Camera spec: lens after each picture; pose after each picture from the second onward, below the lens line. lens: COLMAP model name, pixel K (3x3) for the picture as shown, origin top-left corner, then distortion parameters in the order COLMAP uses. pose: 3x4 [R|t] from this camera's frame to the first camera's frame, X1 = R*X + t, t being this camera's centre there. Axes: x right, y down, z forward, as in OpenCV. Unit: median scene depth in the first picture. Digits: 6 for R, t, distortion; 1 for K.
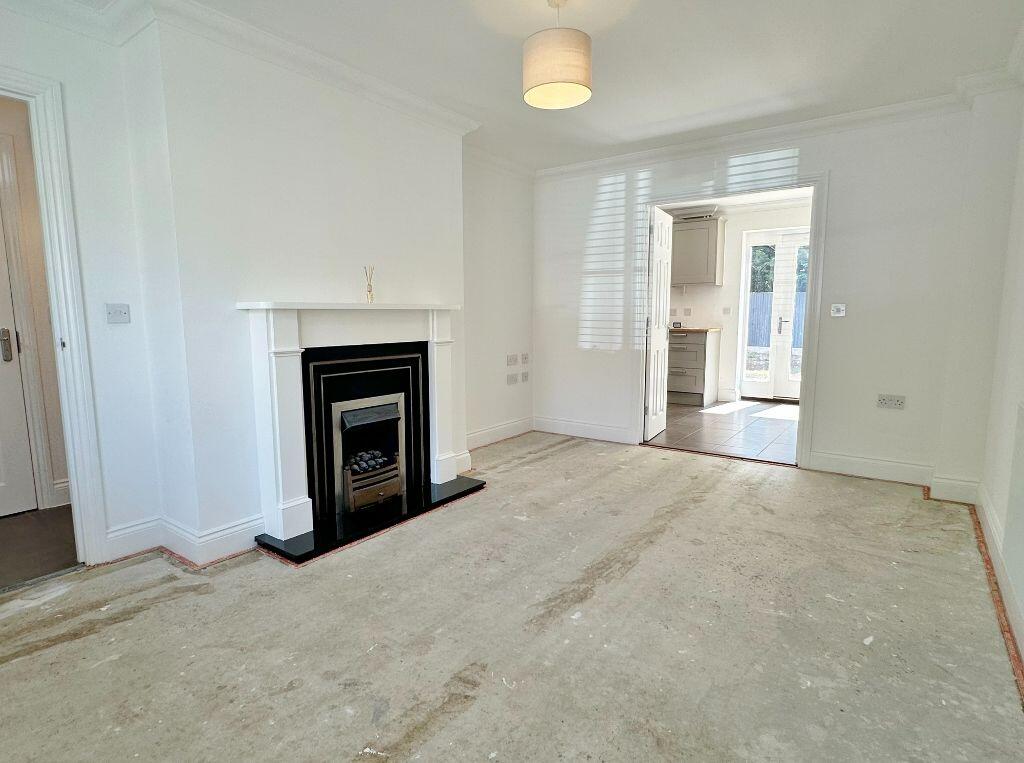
lens RADIAL K [[552.1, 0, 506.0], [0, 552.1, 382.7], [0, 0, 1]] dist [0.002976, -0.000819]
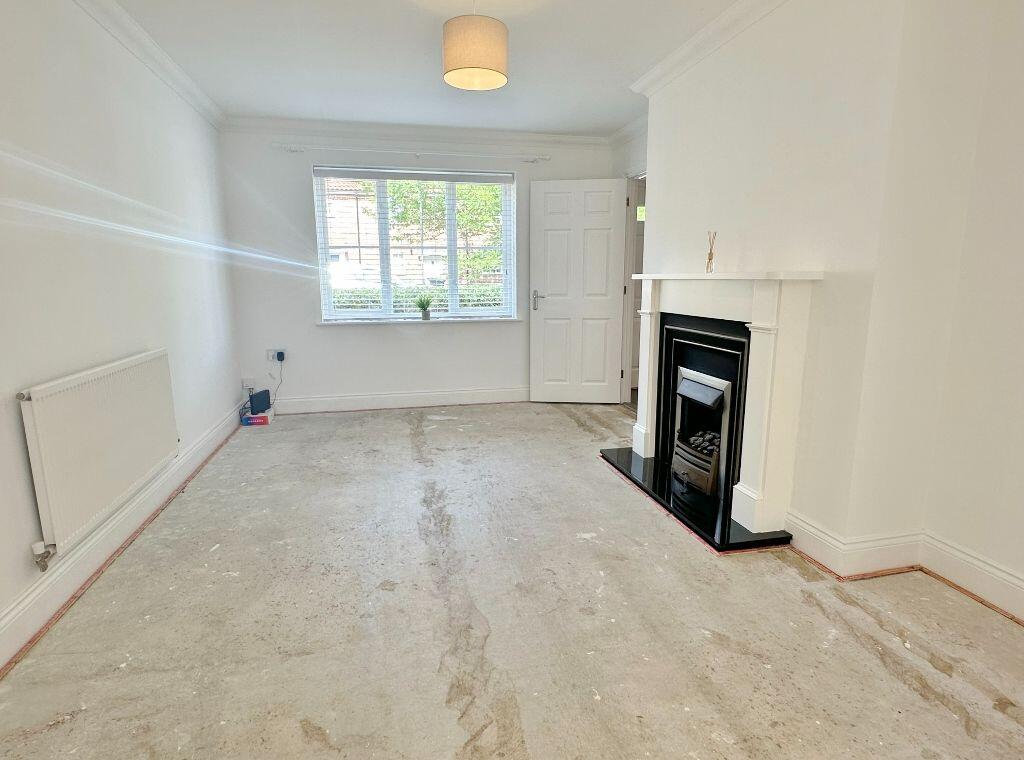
lens RADIAL K [[552.1, 0, 504.8], [0, 552.1, 380.6], [0, 0, 1]] dist [0.002976, -0.000819]
pose [[-0.659593, 0.144338, -0.737633, 0.748687], [-0.084638, 0.960883, 0.263706, -0.201337], [0.746842, 0.236371, -0.621575, 1.497654]]
